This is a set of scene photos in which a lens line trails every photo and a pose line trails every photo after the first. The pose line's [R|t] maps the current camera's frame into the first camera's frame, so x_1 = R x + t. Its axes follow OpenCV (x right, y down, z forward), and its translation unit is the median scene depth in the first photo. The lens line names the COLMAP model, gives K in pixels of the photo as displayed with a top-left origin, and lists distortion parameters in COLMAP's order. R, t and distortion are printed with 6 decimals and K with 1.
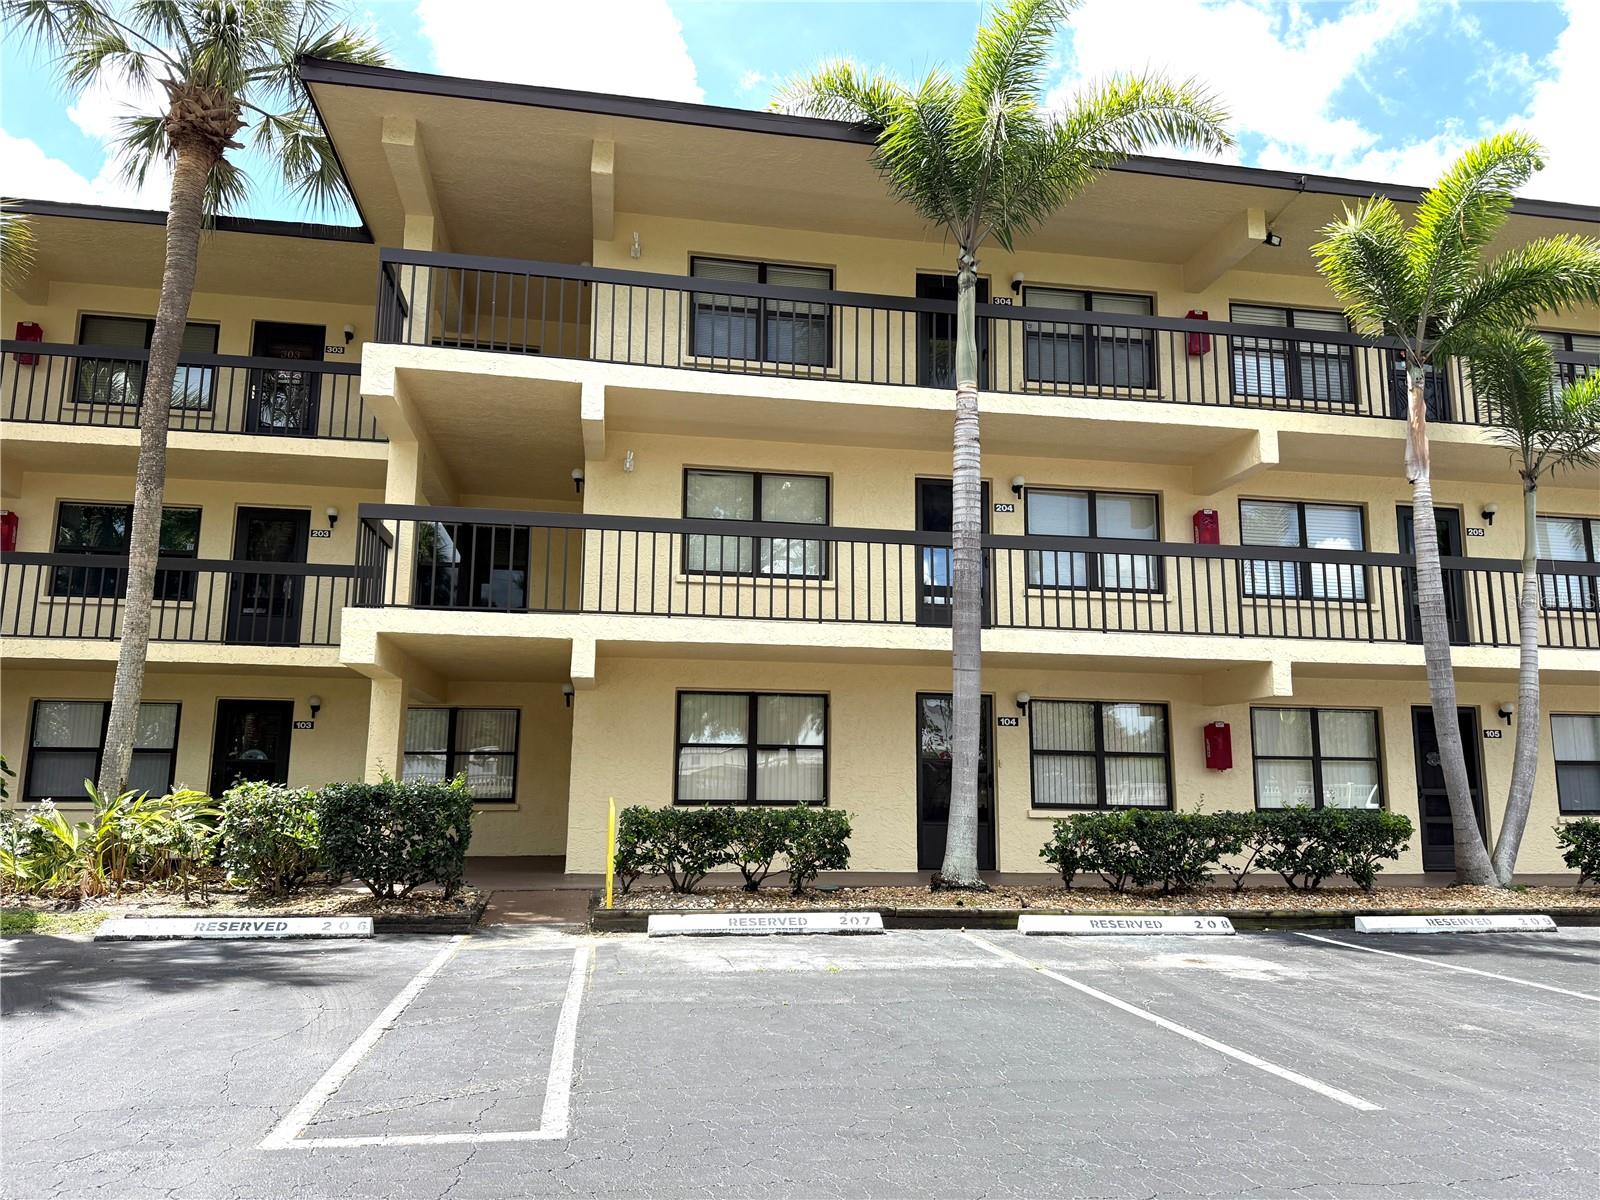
lens RADIAL K [[1091.8, 0, 795.9], [0, 1091.8, 617.9], [0, 0, 1]] dist [0.037297, -0.001138]
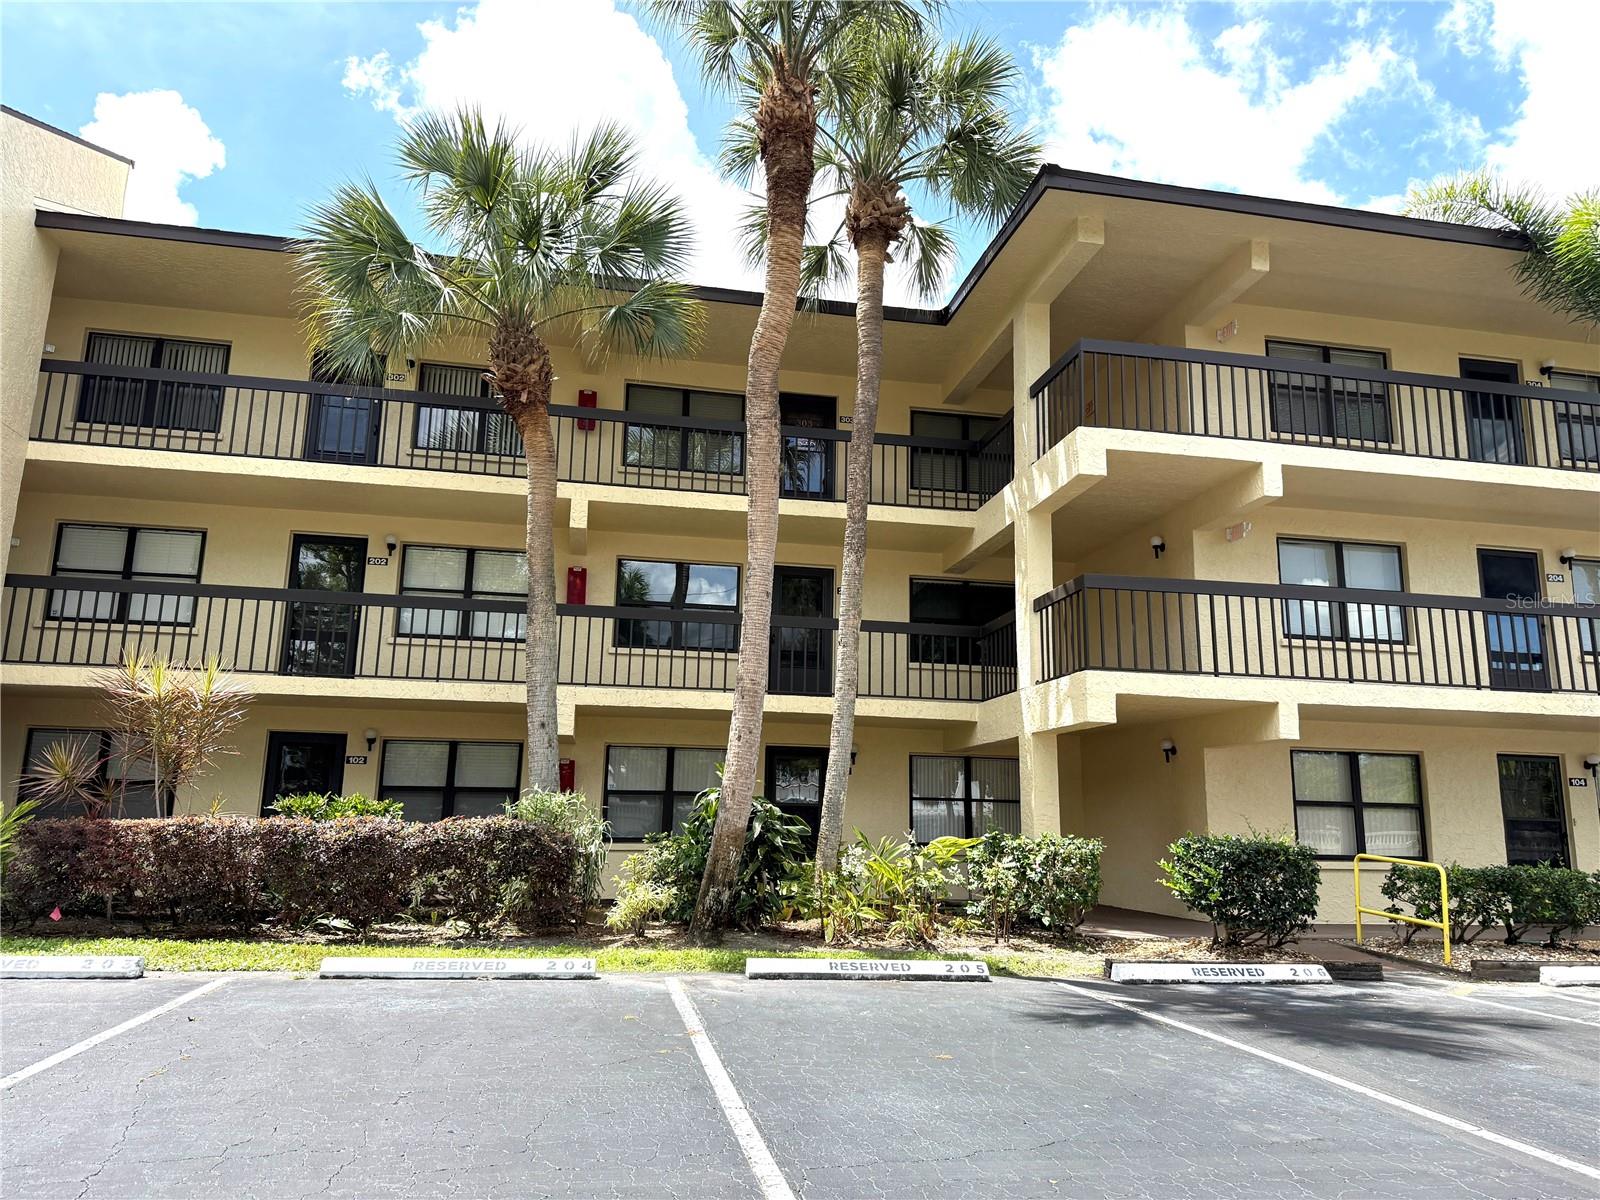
lens RADIAL K [[1125.8, 0, 800.0], [0, 1125.8, 600.0], [0, 0, 1]] dist [0.092980, -0.139088]
pose [[0.999844, 0.013253, 0.011670, -0.513390], [-0.012714, 0.998903, -0.045073, -0.018776], [-0.012255, 0.044917, 0.998916, -0.082292]]
